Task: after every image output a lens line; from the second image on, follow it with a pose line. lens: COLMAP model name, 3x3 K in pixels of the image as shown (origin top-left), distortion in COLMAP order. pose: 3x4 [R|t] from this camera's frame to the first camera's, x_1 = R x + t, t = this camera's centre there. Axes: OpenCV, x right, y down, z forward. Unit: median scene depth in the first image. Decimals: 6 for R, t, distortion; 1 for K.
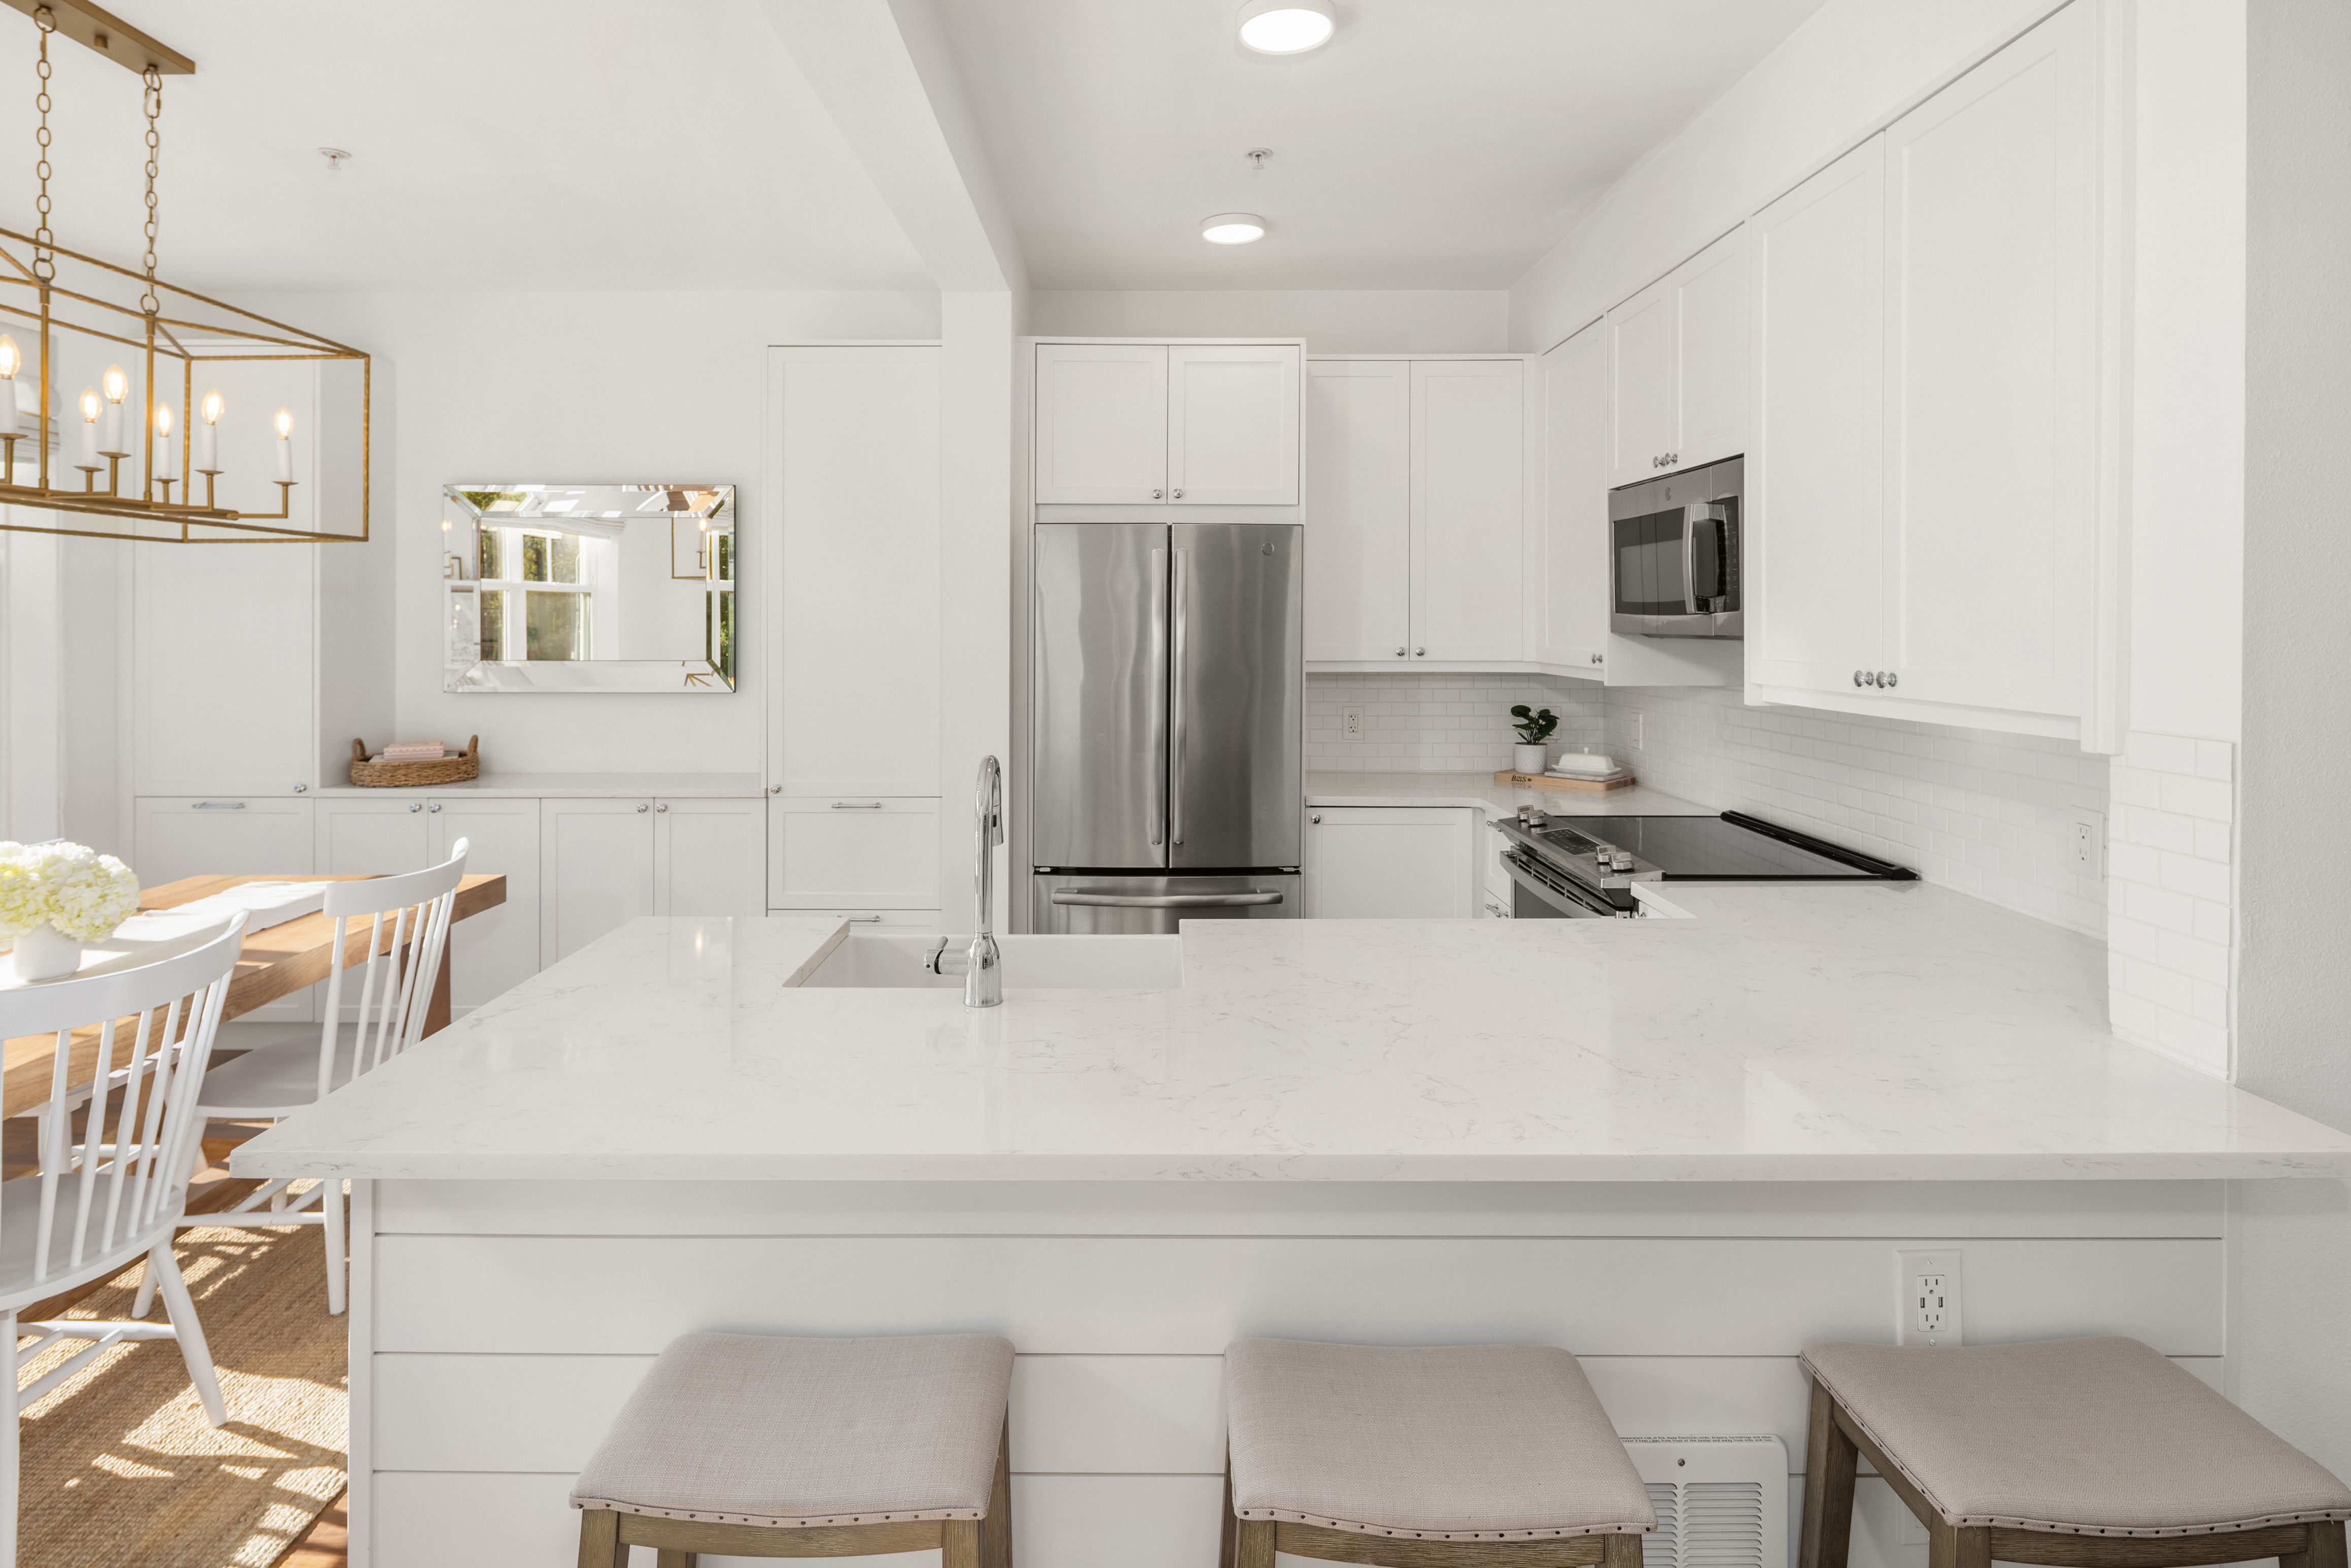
lens RADIAL K [[1153.7, 0, 1123.0], [0, 1153.7, 613.5], [0, 0, 1]] dist [0.007048, -0.005718]
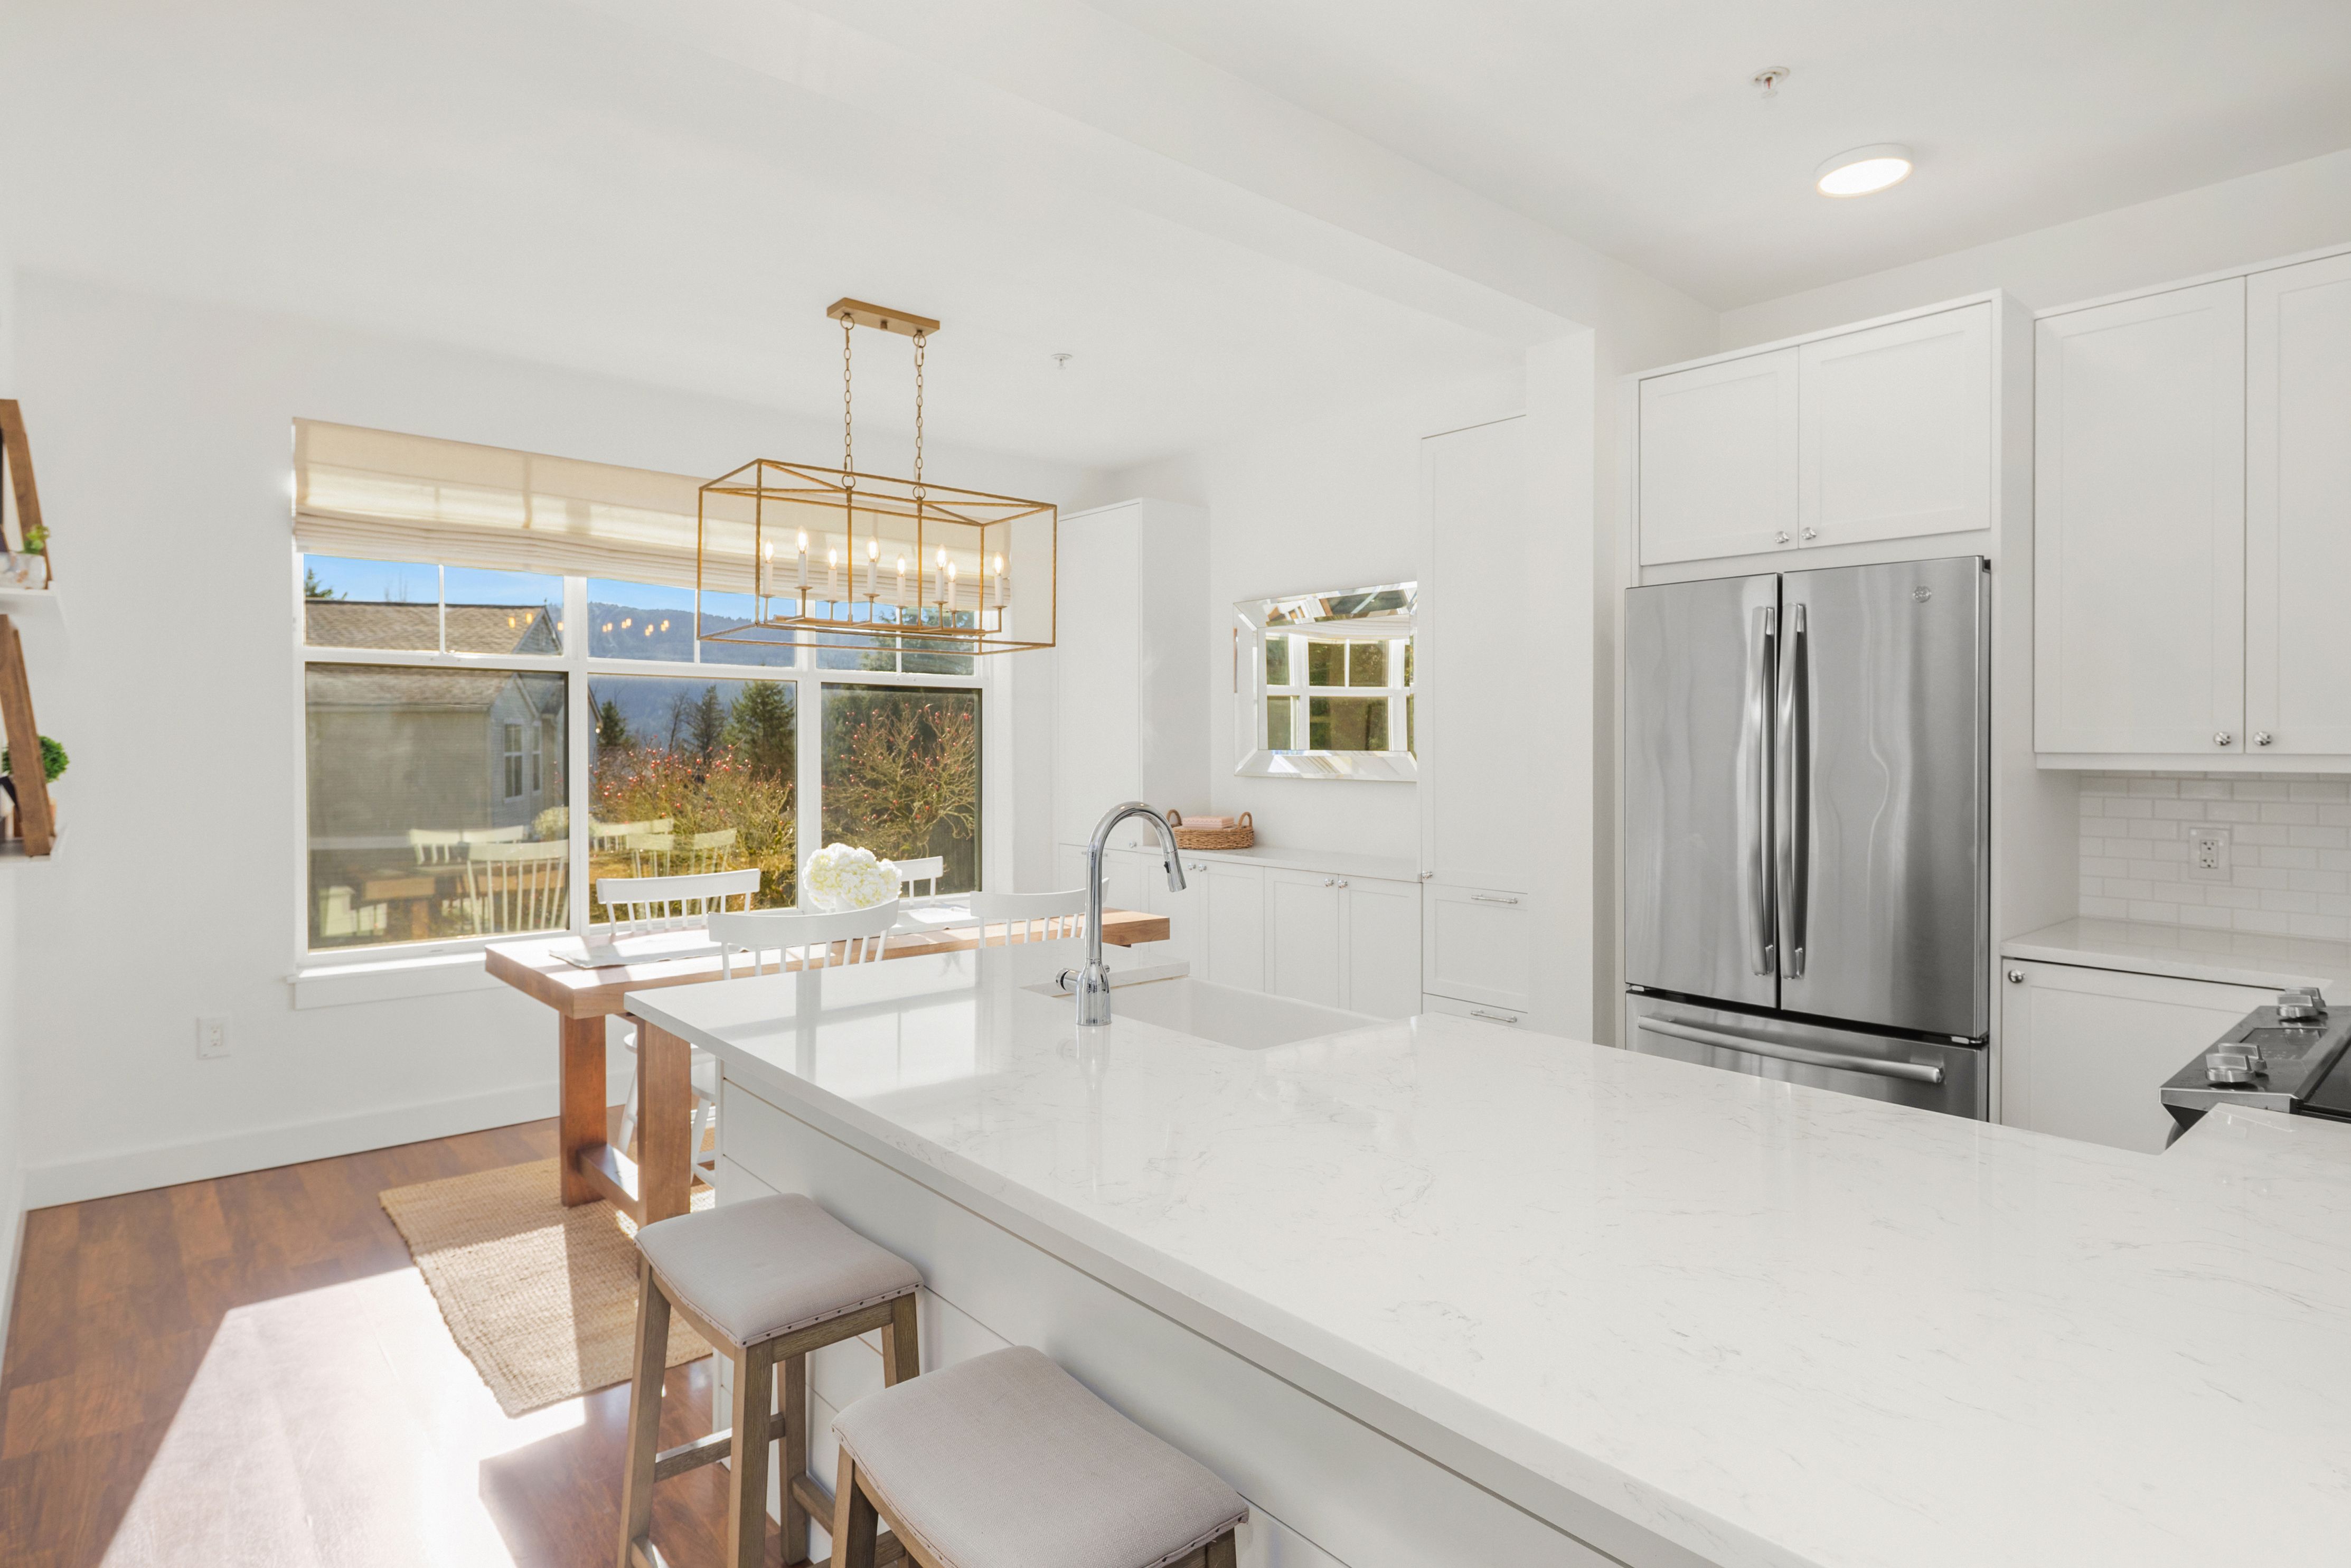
lens RADIAL K [[1248.8, 0, 1196.7], [0, 1248.8, 741.3], [0, 0, 1]] dist [0.002656, -0.003388]
pose [[0.669205, 0.002172, -0.743075, 0.460530], [0.005449, 0.999955, 0.007829, 0.031417], [0.743058, -0.009288, 0.669163, 0.148102]]
